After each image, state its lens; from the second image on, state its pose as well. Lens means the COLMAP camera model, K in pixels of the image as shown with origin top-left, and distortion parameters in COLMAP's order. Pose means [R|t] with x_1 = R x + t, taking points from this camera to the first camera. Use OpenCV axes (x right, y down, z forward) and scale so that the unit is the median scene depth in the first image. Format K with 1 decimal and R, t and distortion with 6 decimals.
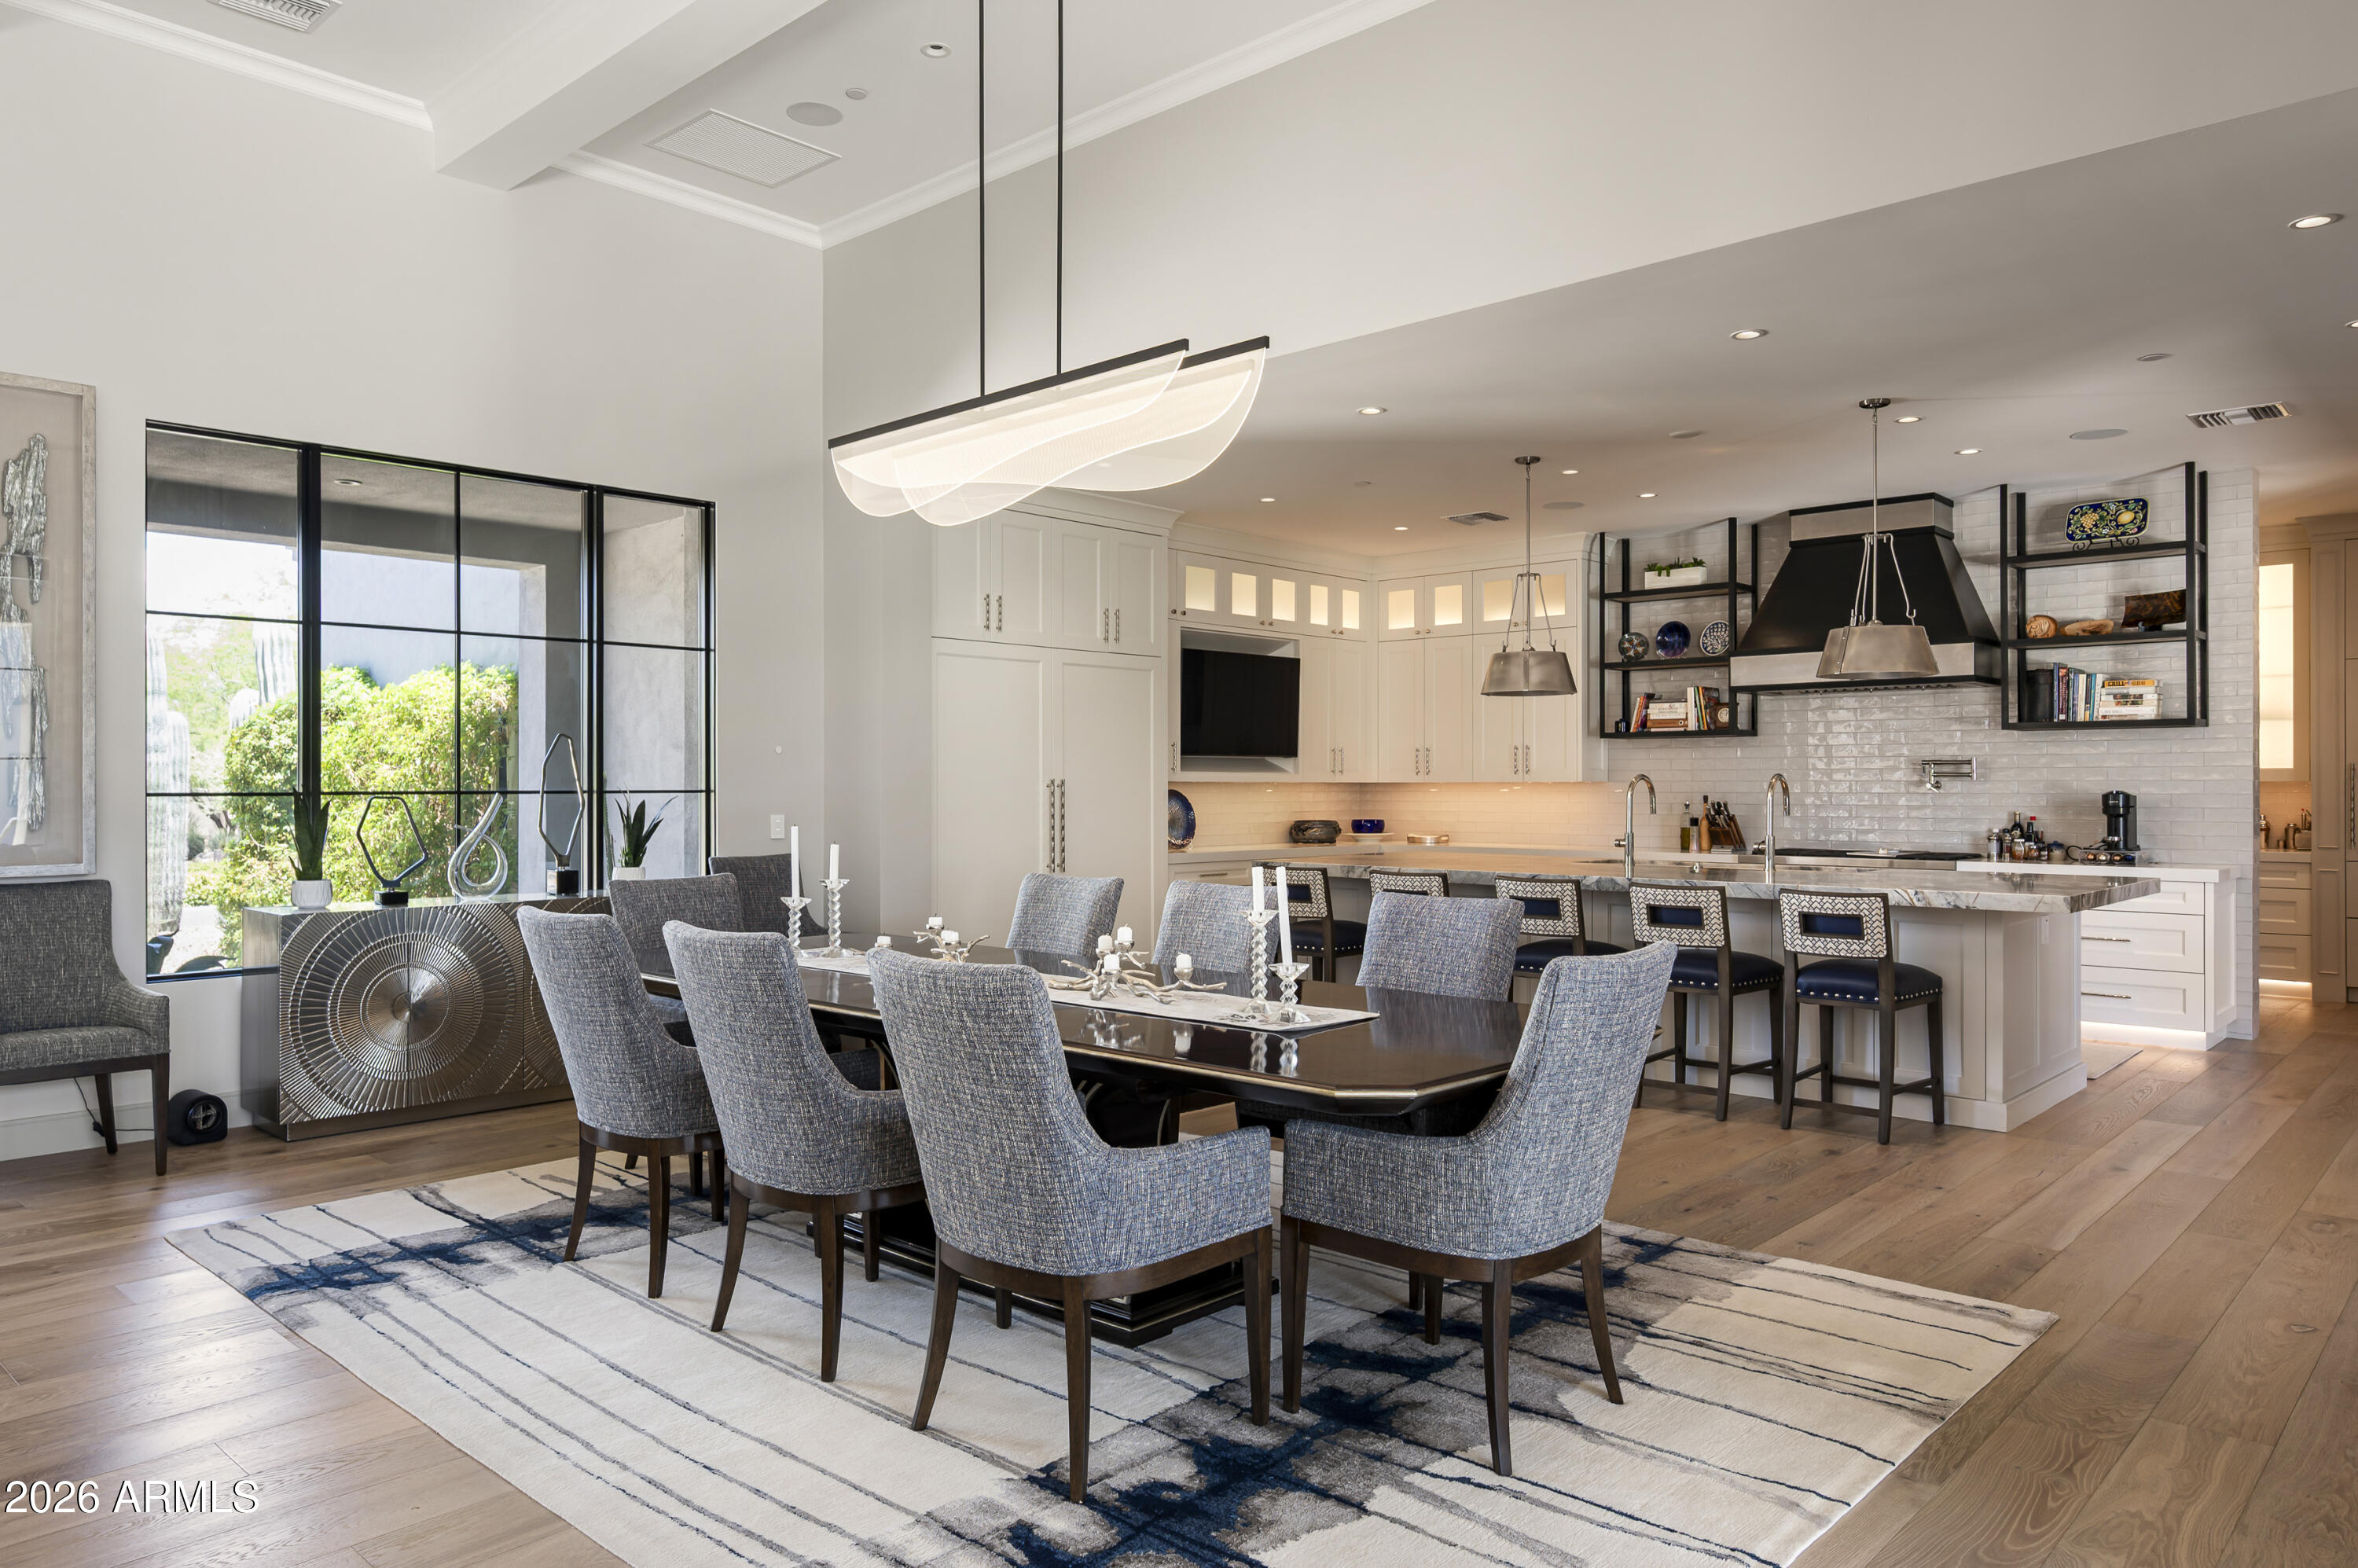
lens RADIAL K [[1544.7, 0, 1182.4], [0, 1544.7, 780.1], [0, 0, 1]] dist [-0.002726, 0.006897]
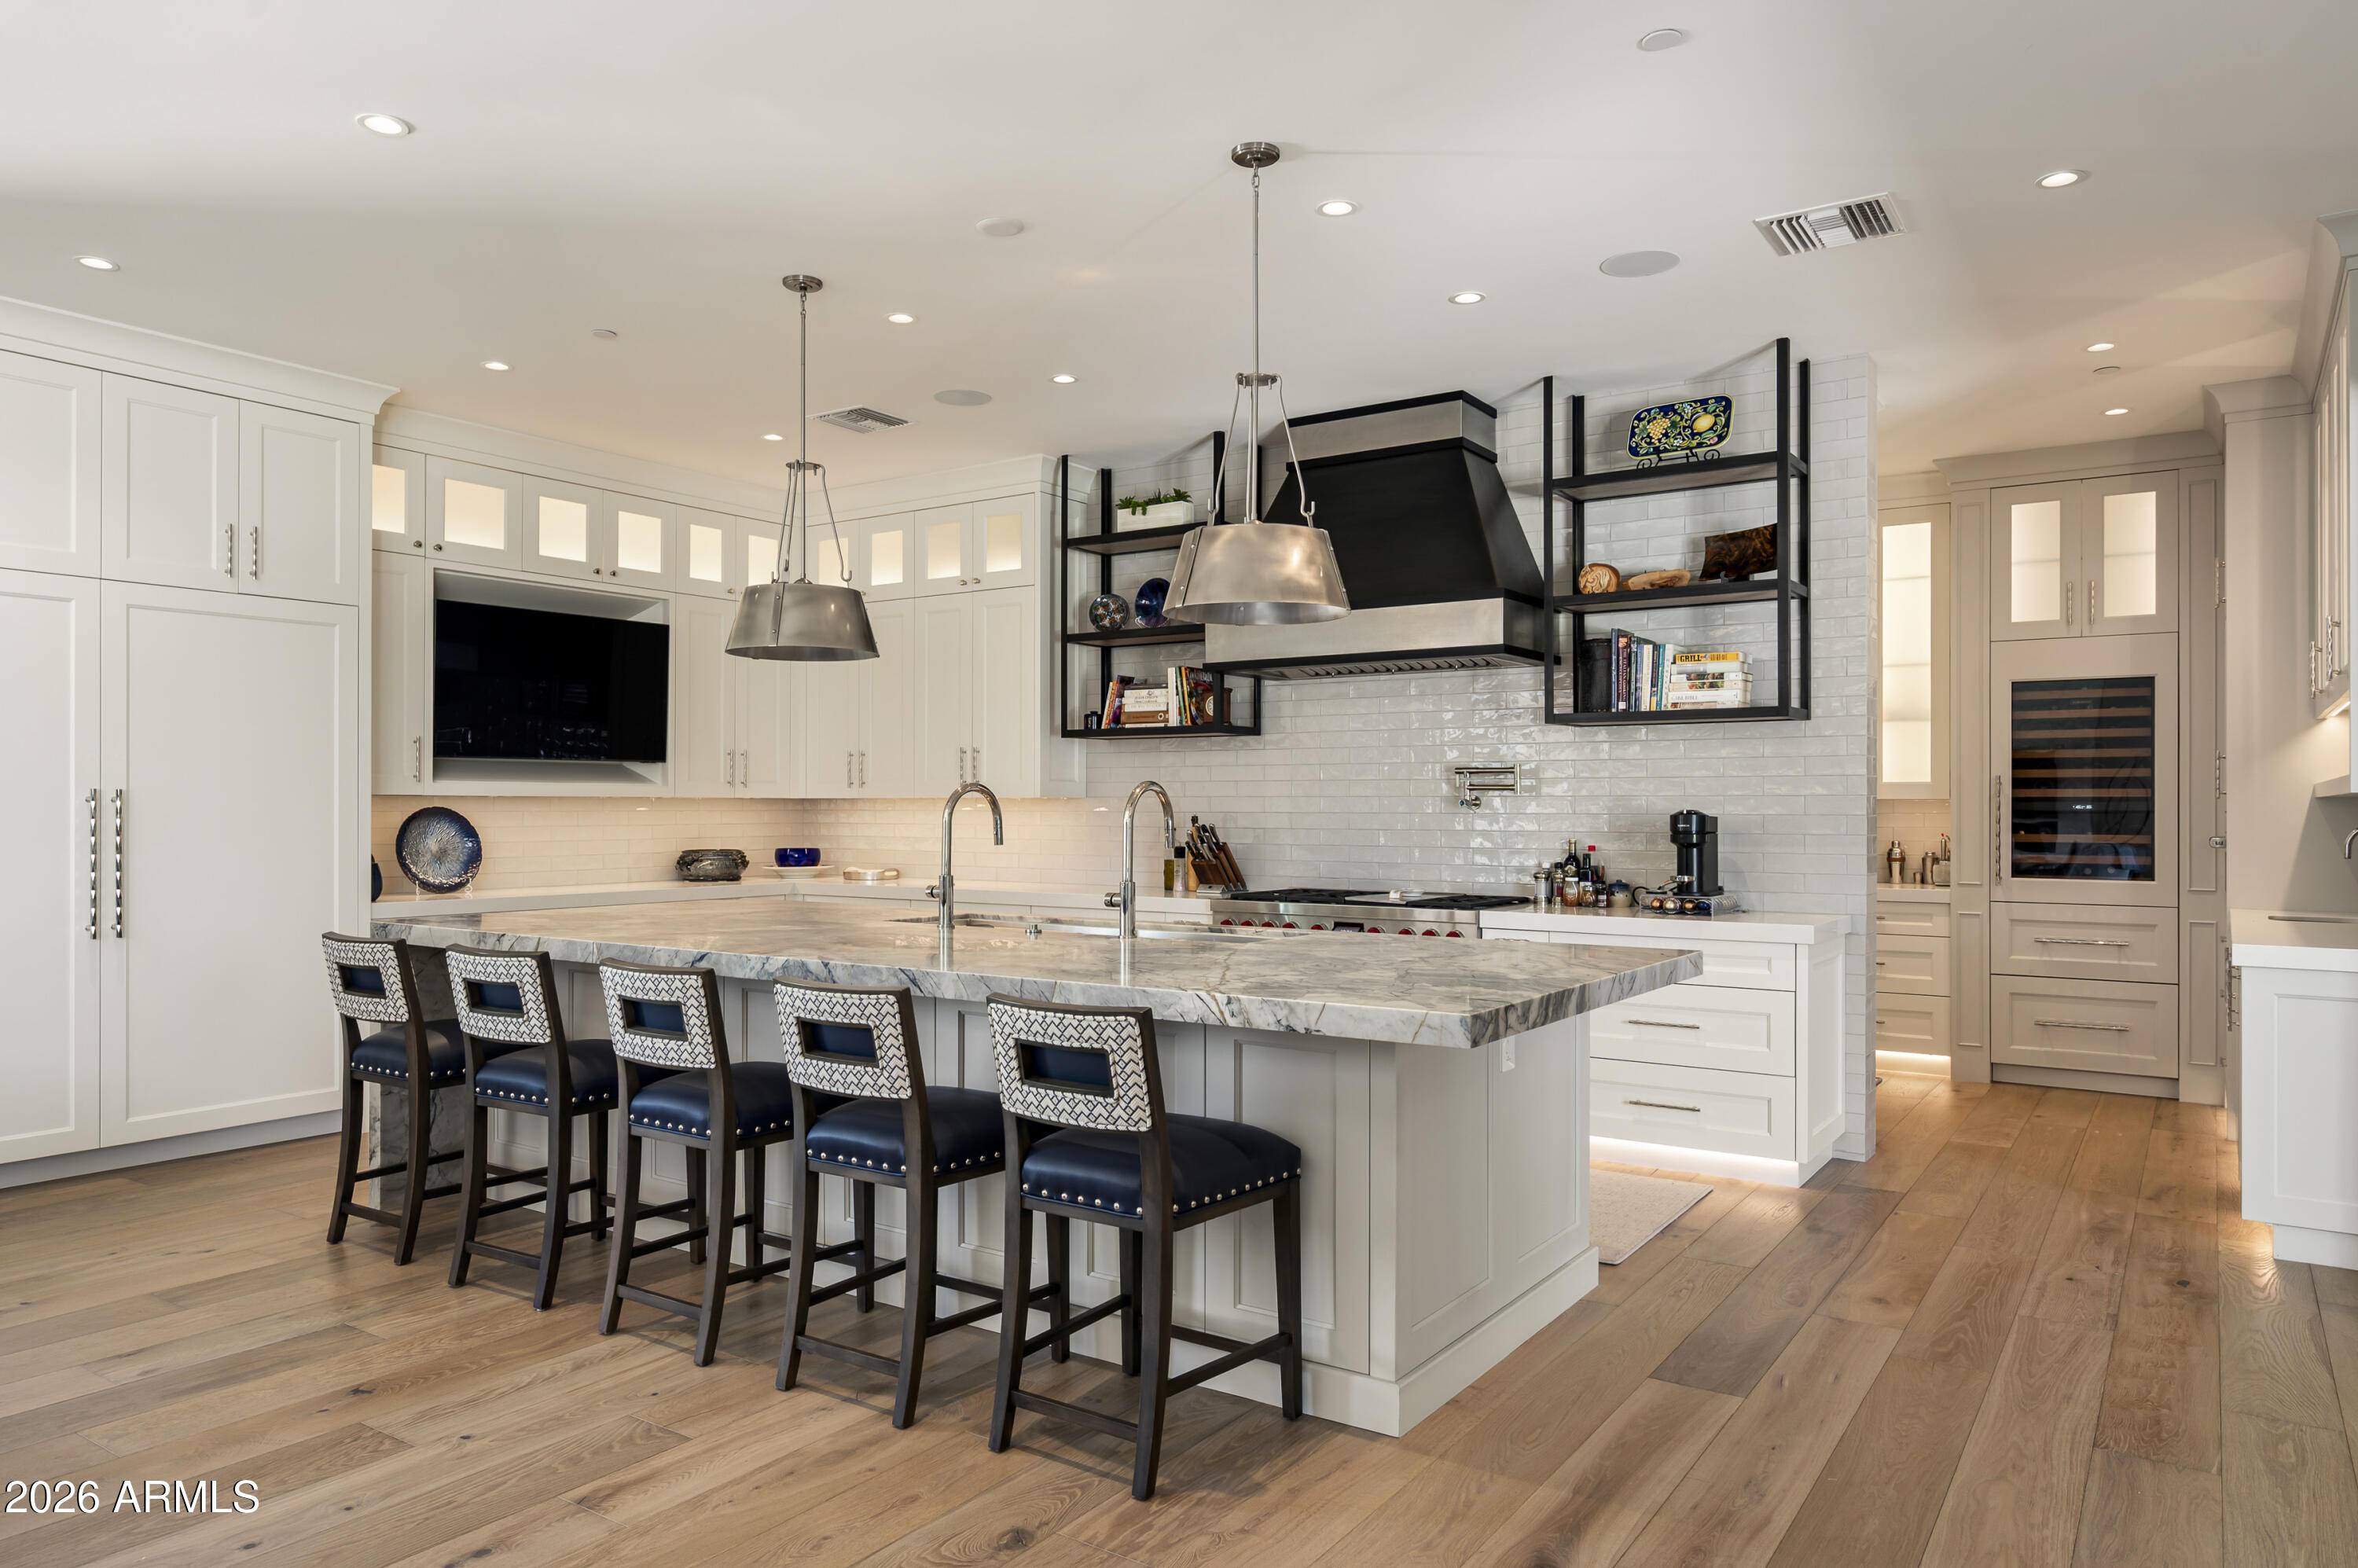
lens RADIAL K [[1542.1, 0, 1174.2], [0, 1542.1, 794.4], [0, 0, 1]] dist [0.006363, 0.000765]
pose [[0.988784, 0.003300, 0.149316, 0.249785], [-0.002768, 0.999989, -0.003773, 0.002845], [-0.149327, 0.003317, 0.988782, 0.317330]]
